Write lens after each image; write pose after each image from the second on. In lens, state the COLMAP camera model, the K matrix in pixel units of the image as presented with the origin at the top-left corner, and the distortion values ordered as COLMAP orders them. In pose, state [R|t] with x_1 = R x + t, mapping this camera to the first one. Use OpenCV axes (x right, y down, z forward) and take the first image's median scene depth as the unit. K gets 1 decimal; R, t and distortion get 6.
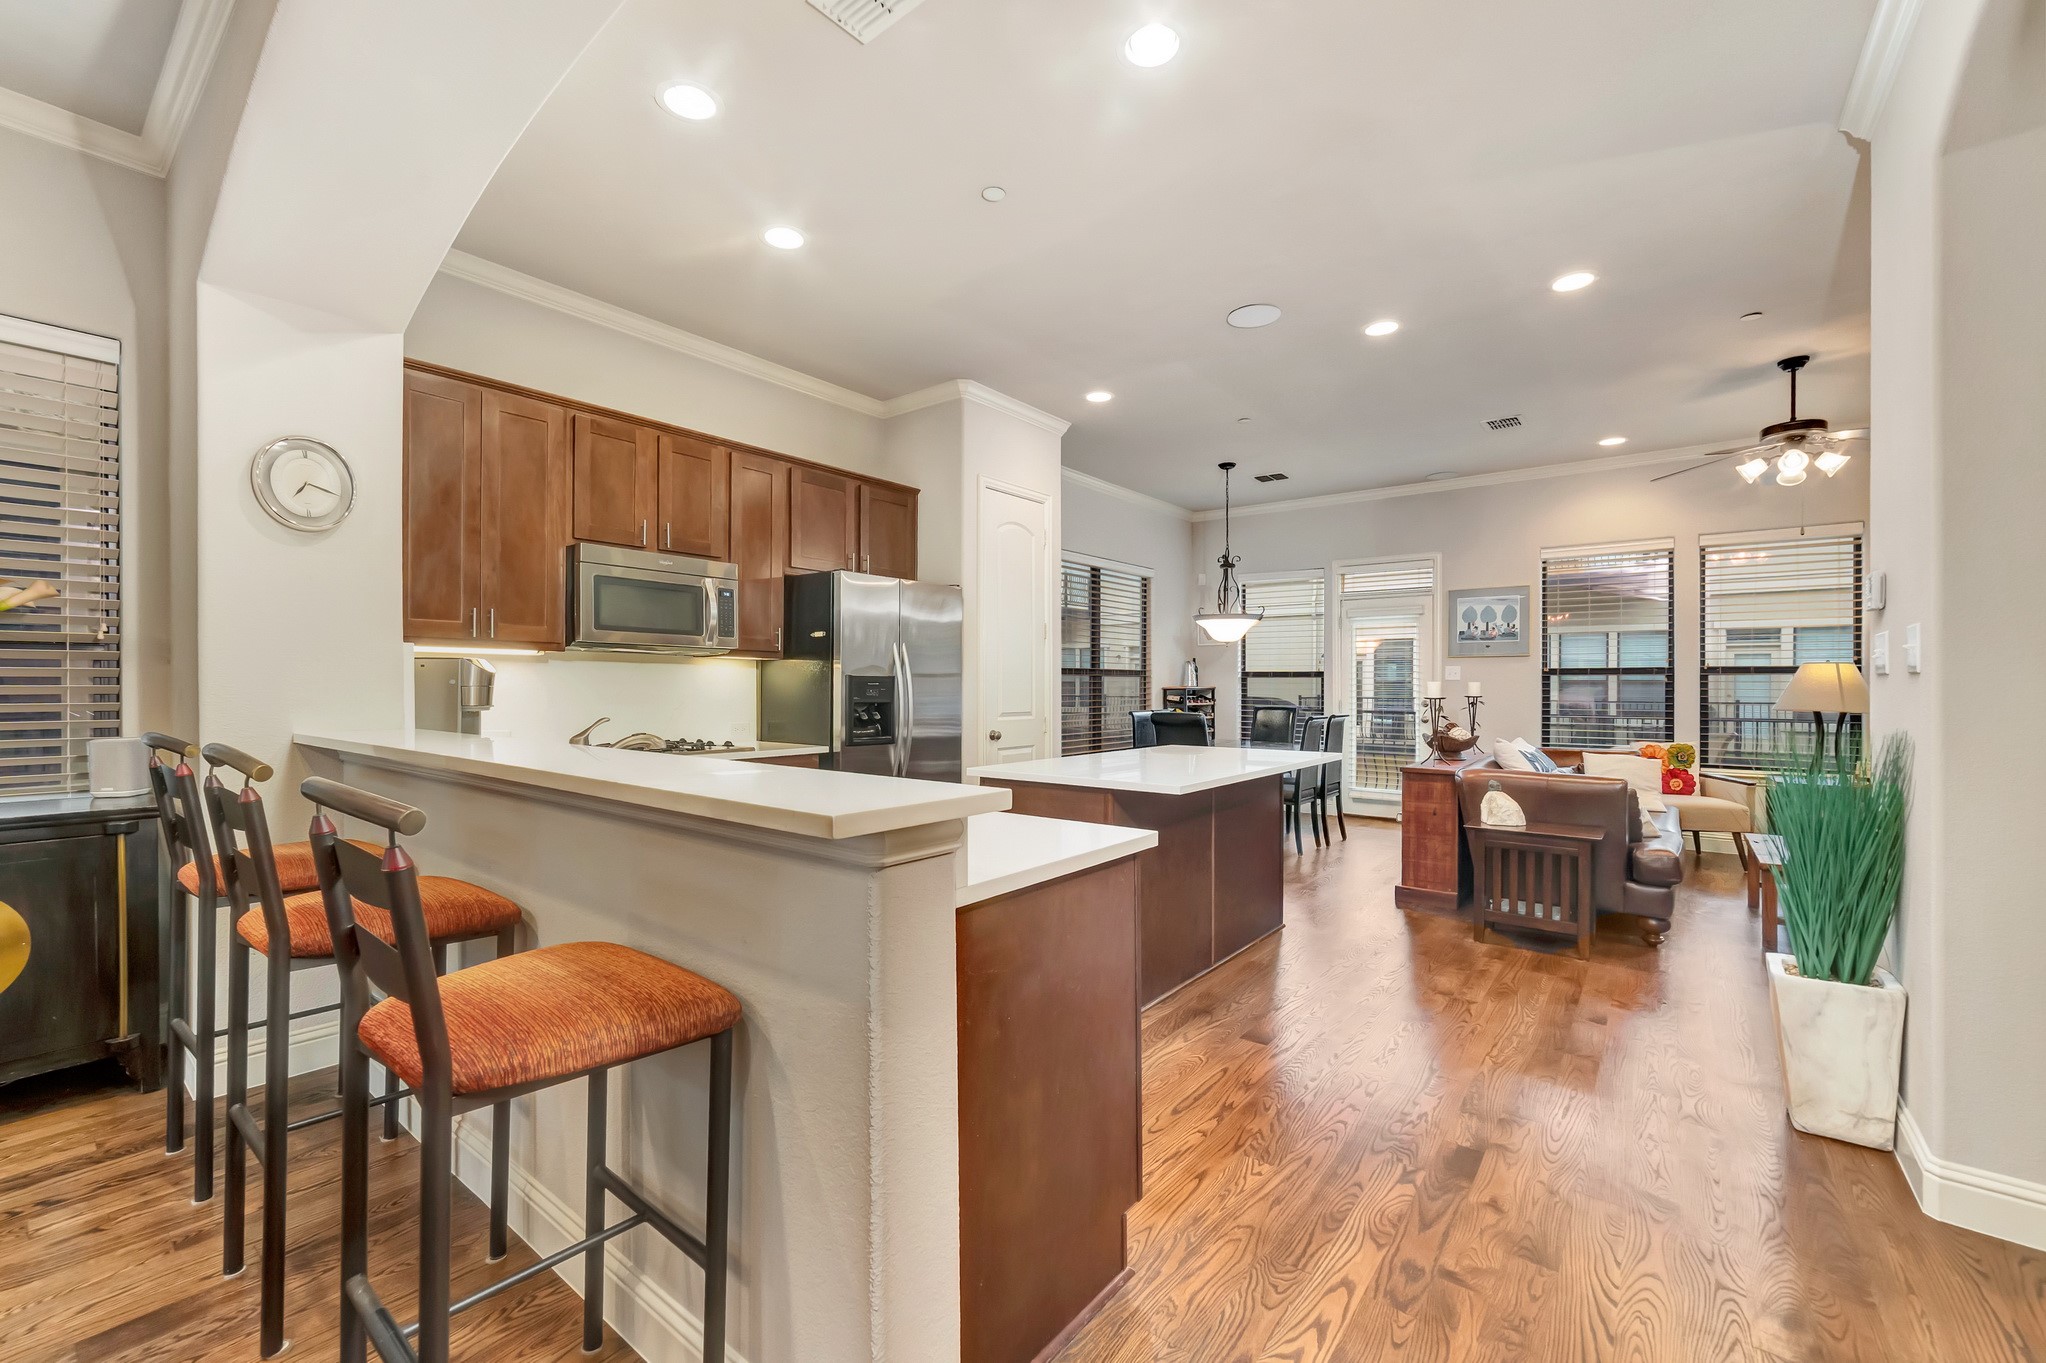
lens RADIAL K [[849.0, 0, 1021.1], [0, 849.0, 686.3], [0, 0, 1]] dist [-0.015177, 0.007532]
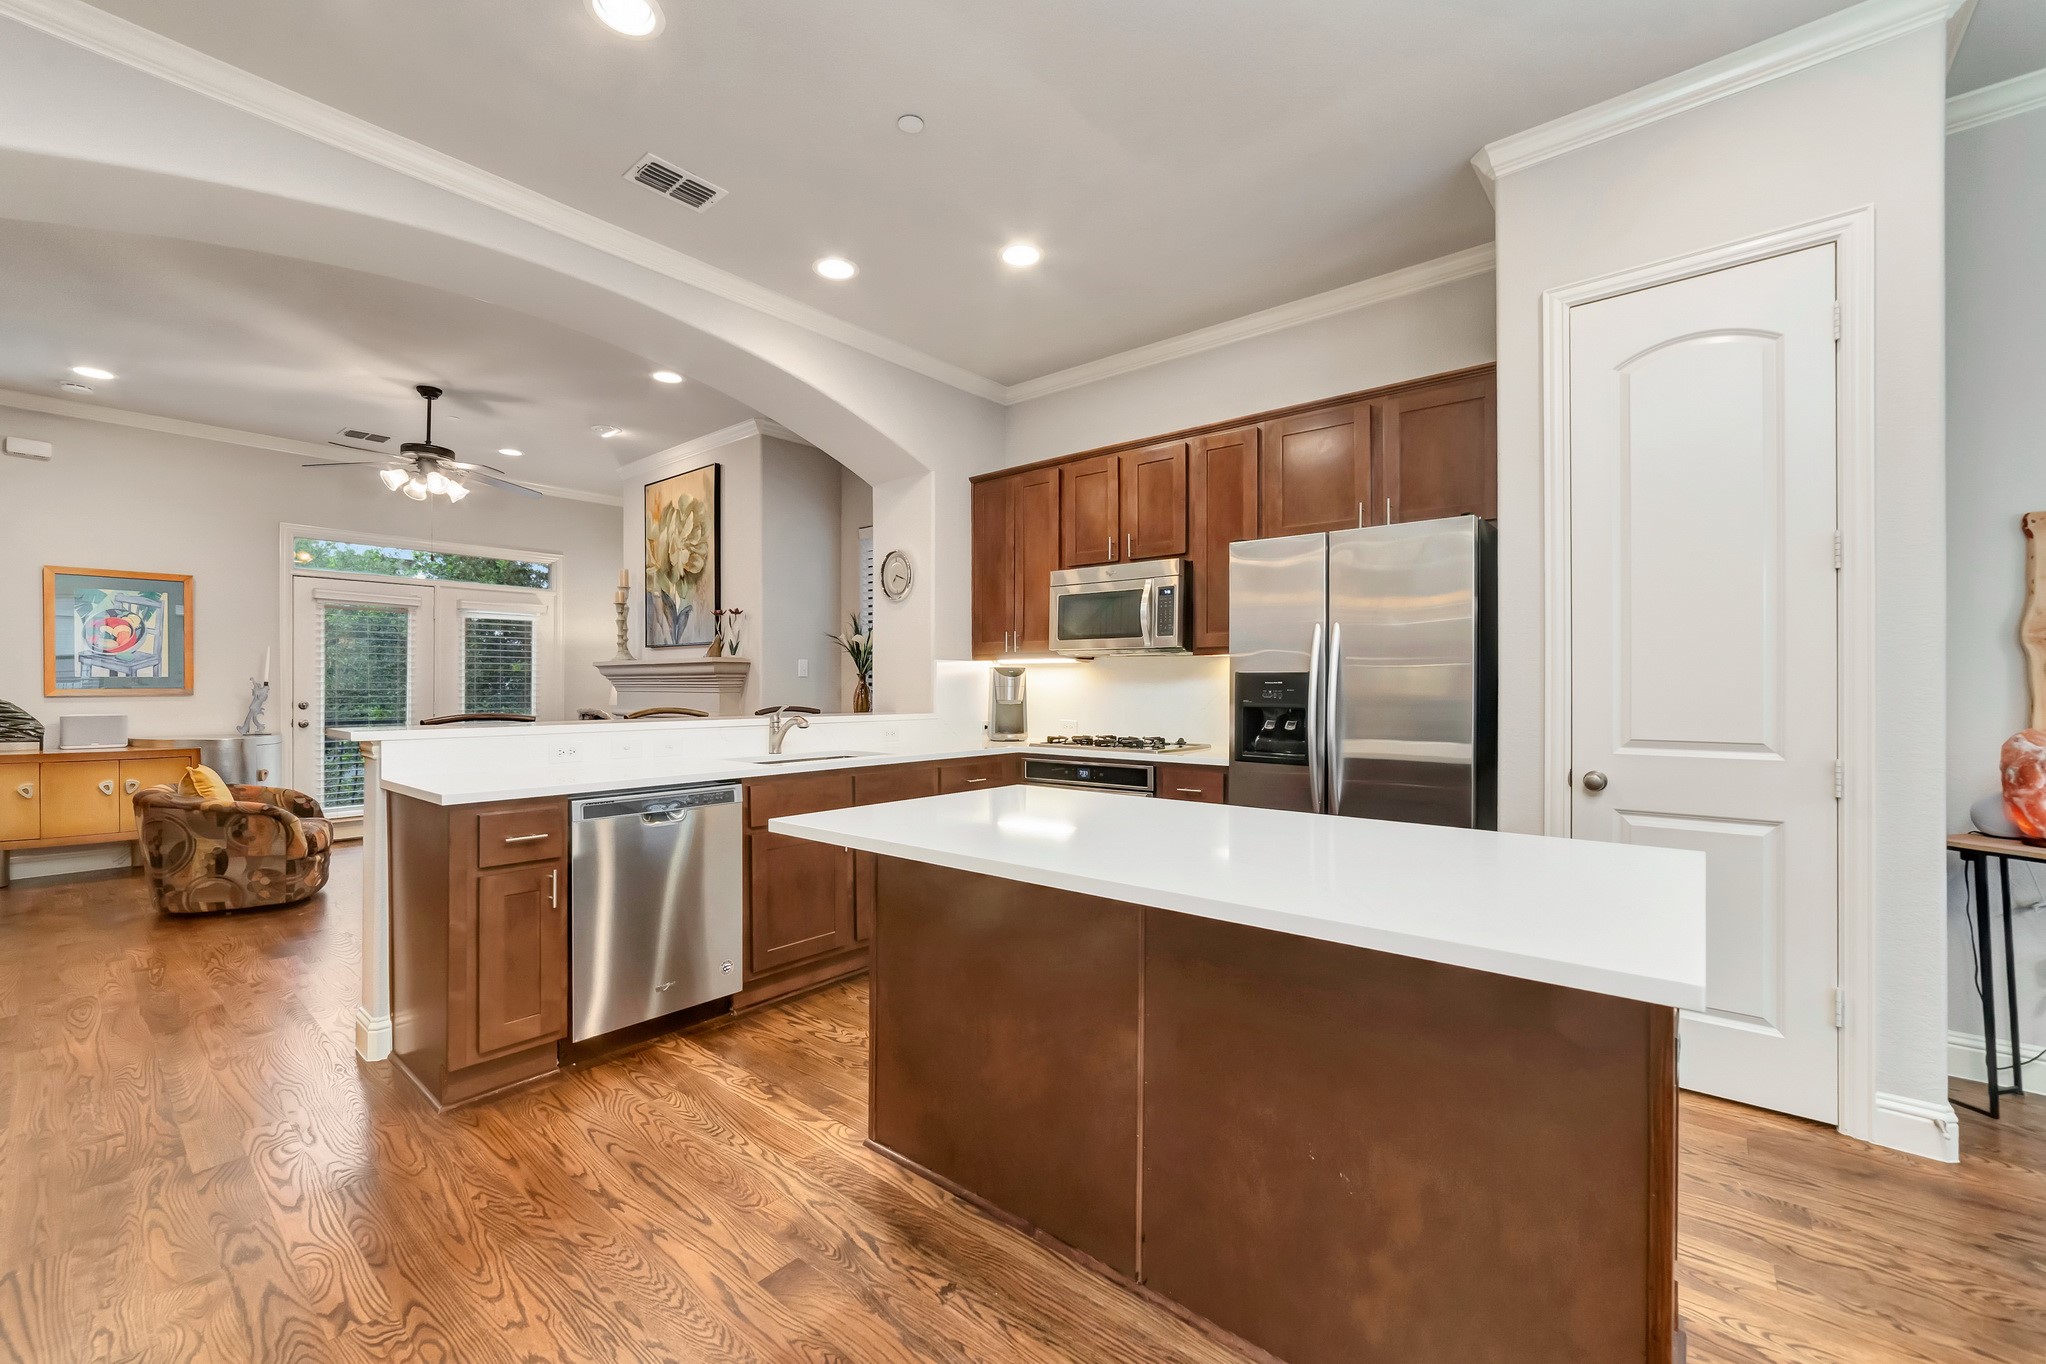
lens RADIAL K [[838.2, 0, 1008.8], [0, 838.2, 686.2], [0, 0, 1]] dist [-0.013563, 0.004230]
pose [[-0.050028, -0.004899, -0.998736, 0.413909], [-0.001357, 0.999987, -0.004837, 0.003230], [0.998747, 0.001113, -0.050034, 0.573483]]
